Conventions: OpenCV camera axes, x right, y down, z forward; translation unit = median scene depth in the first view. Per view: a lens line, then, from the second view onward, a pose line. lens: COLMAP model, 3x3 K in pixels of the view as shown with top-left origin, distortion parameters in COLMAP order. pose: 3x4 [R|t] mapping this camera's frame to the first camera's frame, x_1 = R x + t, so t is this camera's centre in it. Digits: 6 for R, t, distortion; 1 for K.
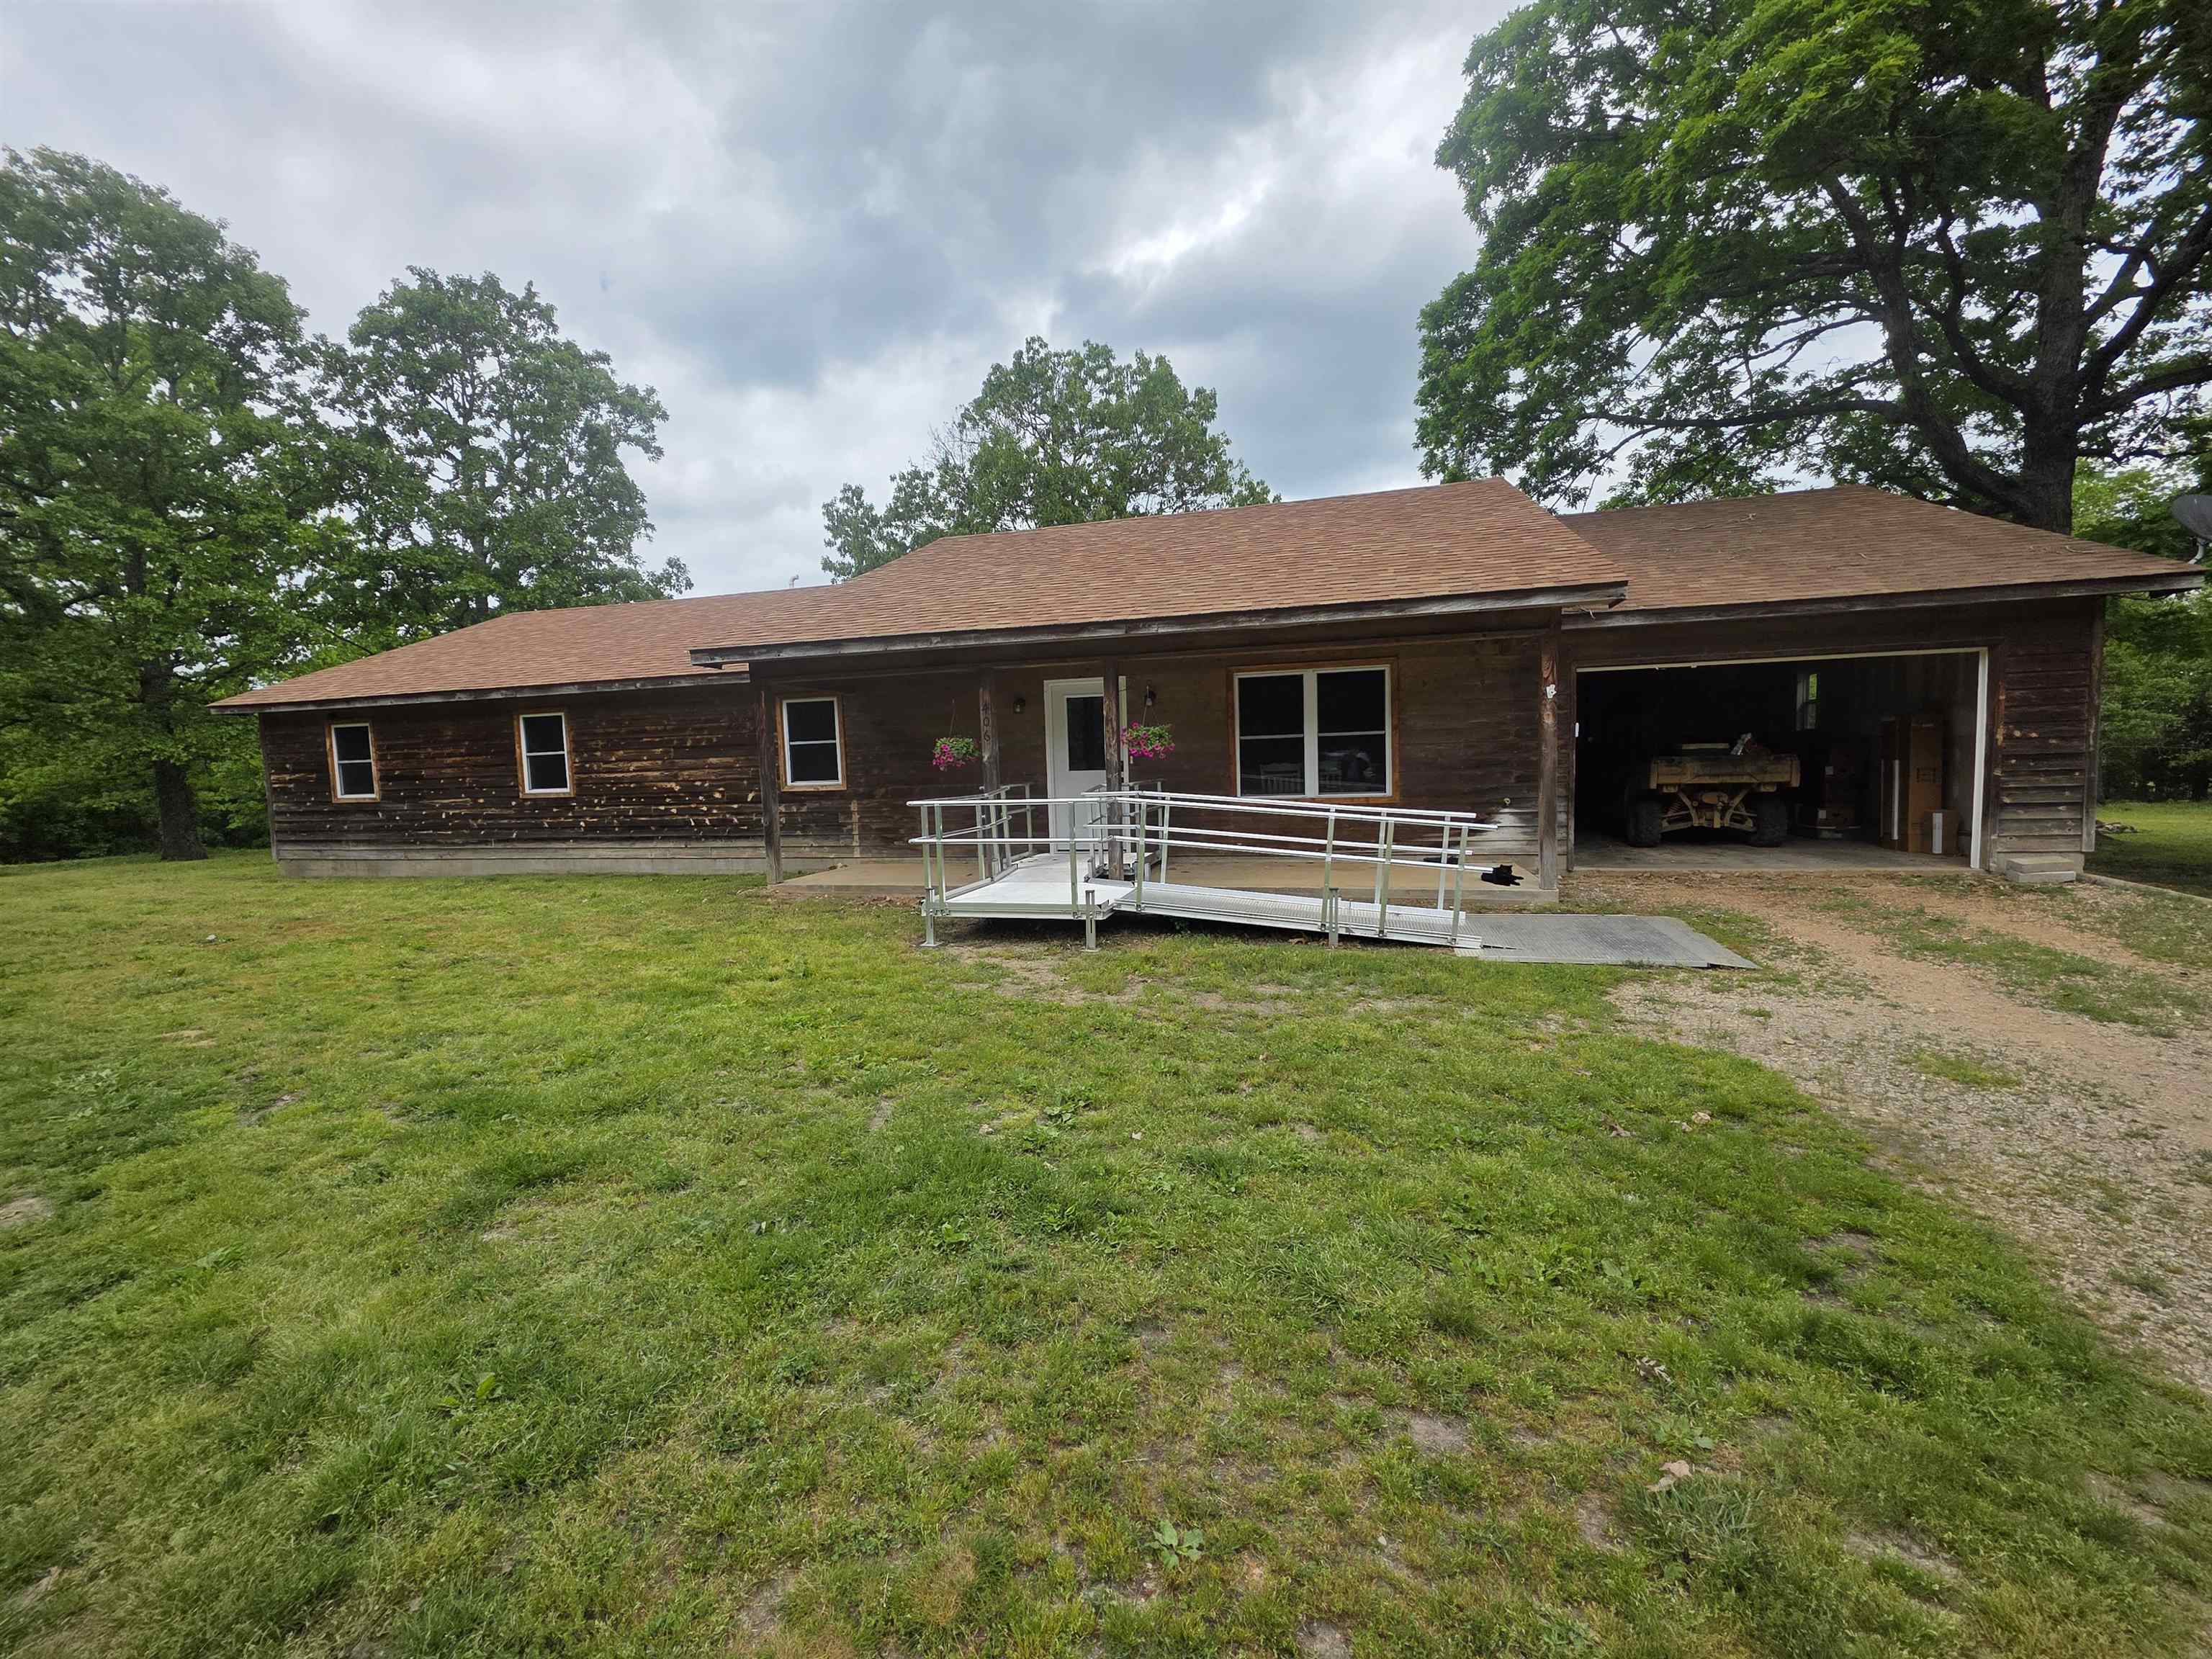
lens RADIAL K [[884.0, 0, 1106.3], [0, 884.0, 828.1], [0, 0, 1]] dist [0.000774, 0.000152]
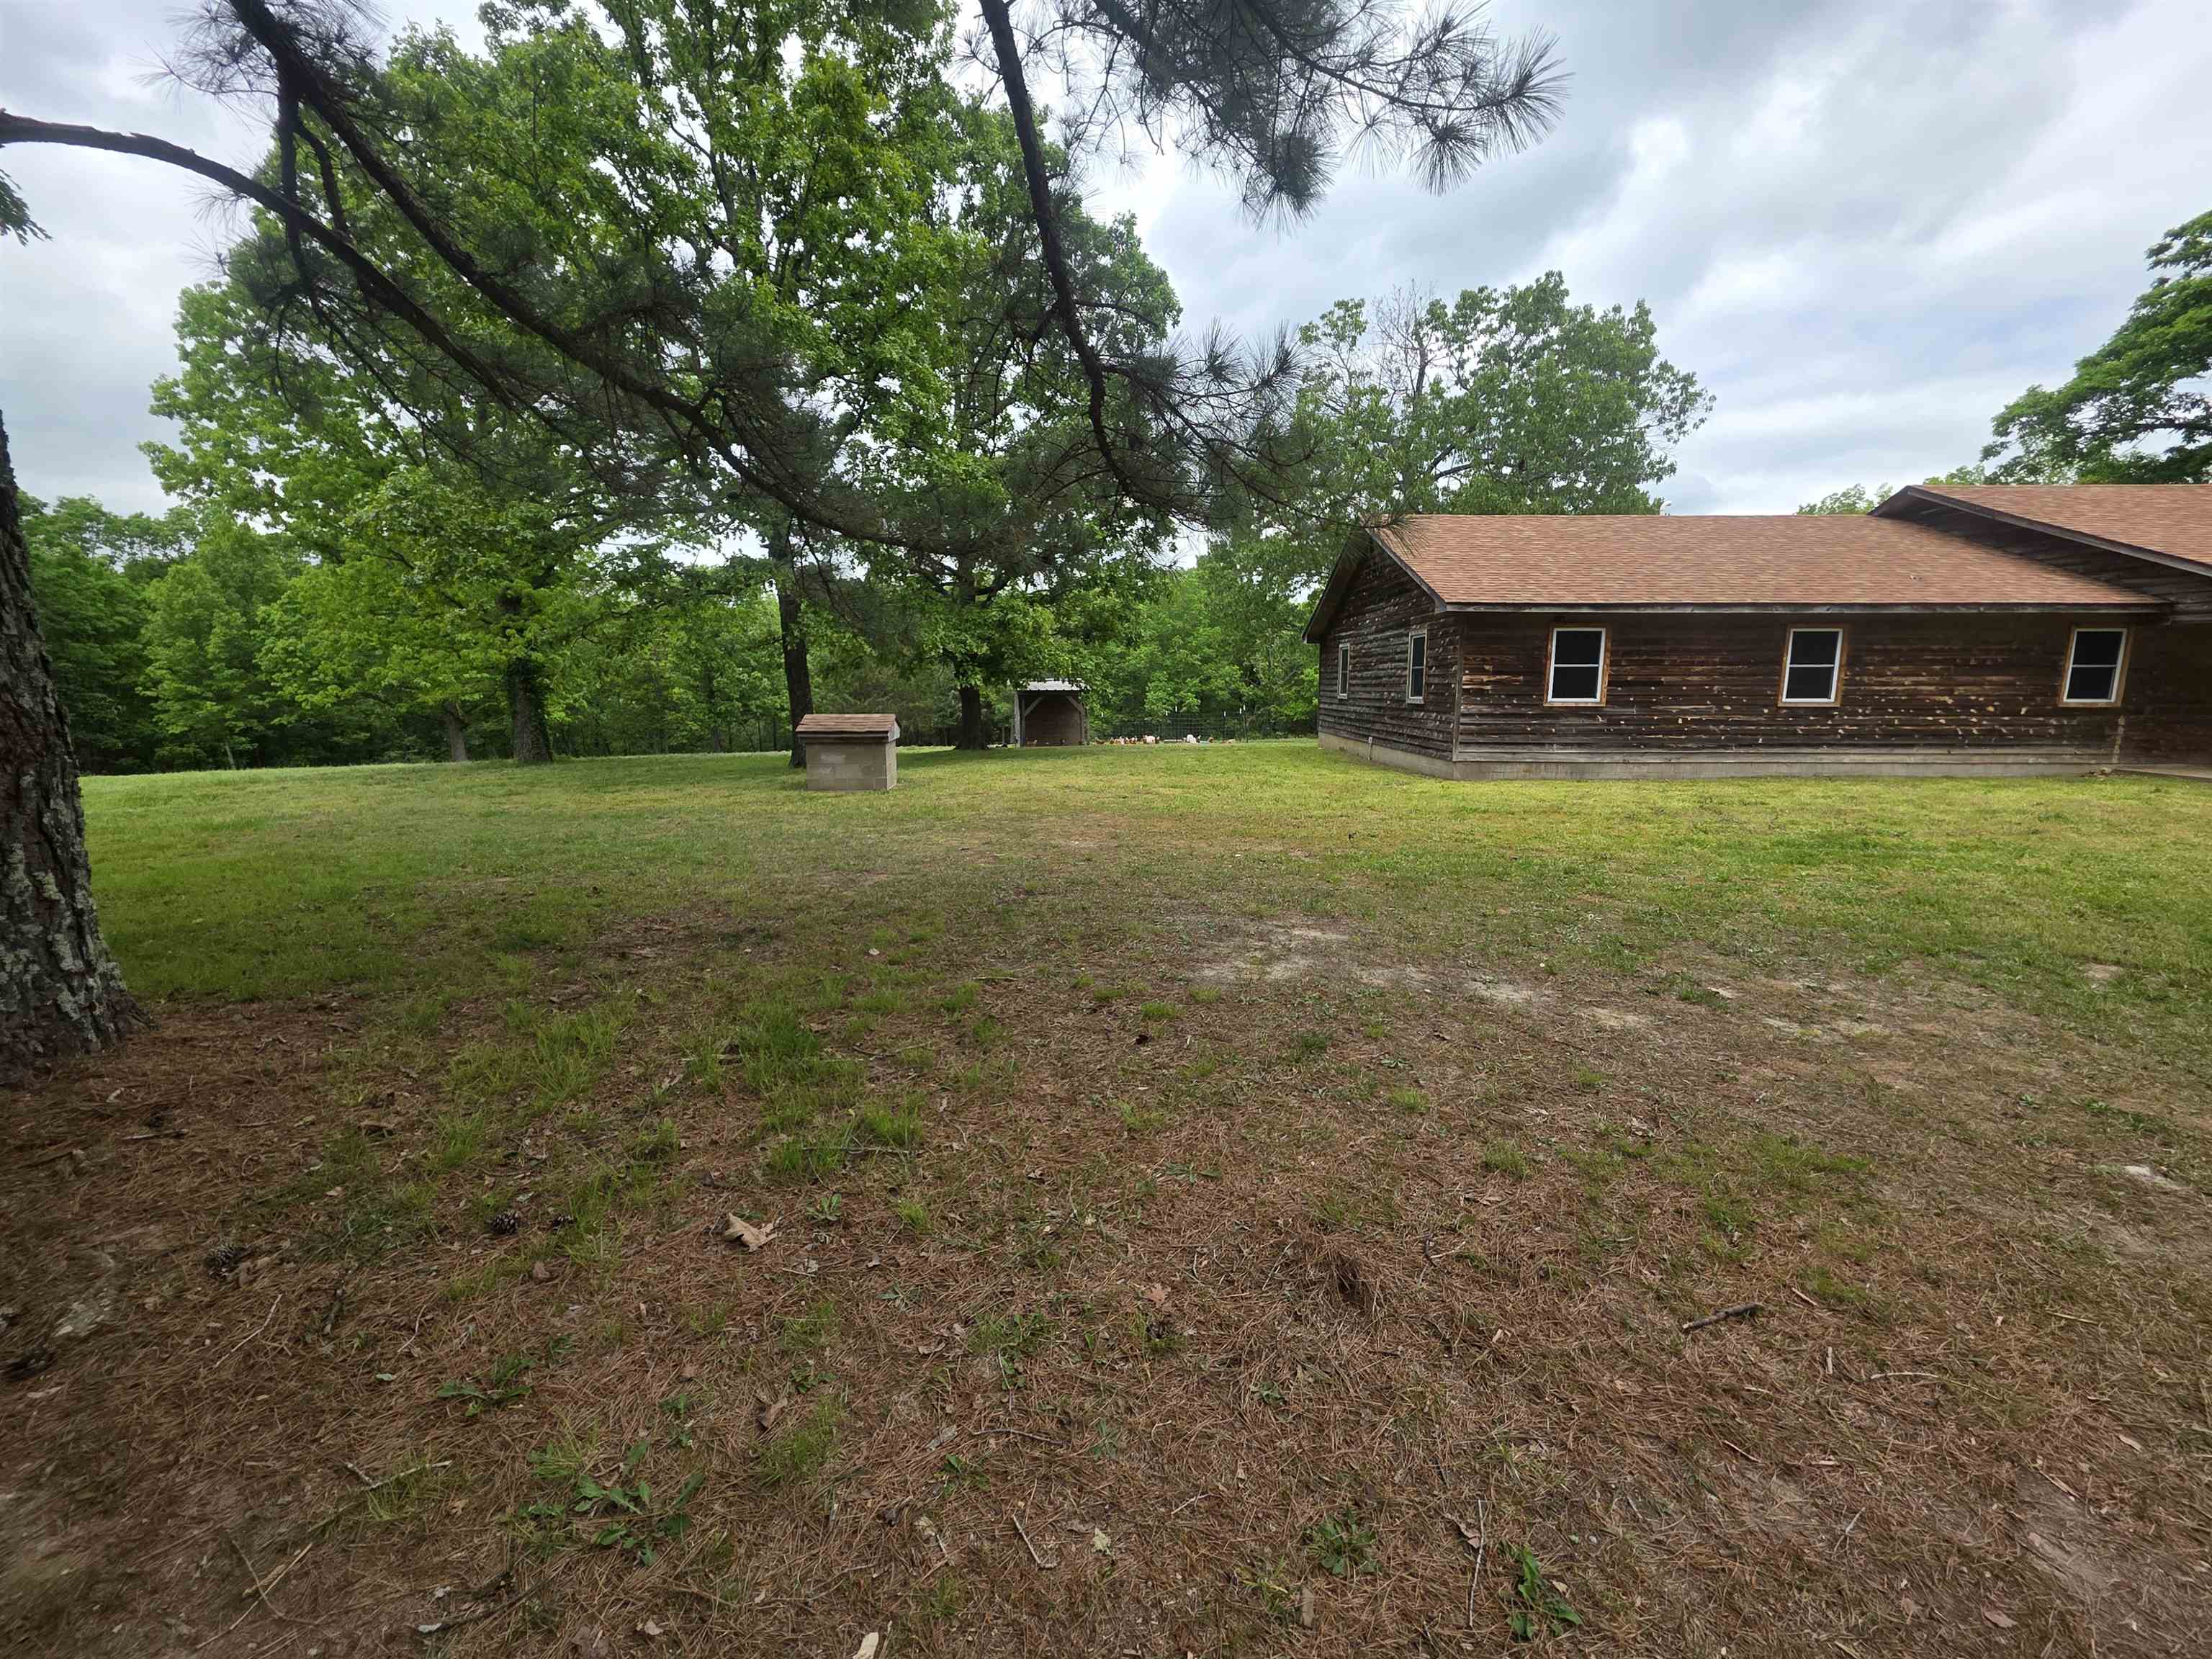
lens RADIAL K [[884.0, 0, 1106.3], [0, 884.0, 826.2], [0, 0, 1]] dist [0.000774, 0.000152]
pose [[0.970865, -0.001671, 0.239619, -1.743835], [-0.014629, 0.997697, 0.066233, 0.053715], [-0.239178, -0.067809, 0.968605, 0.136297]]
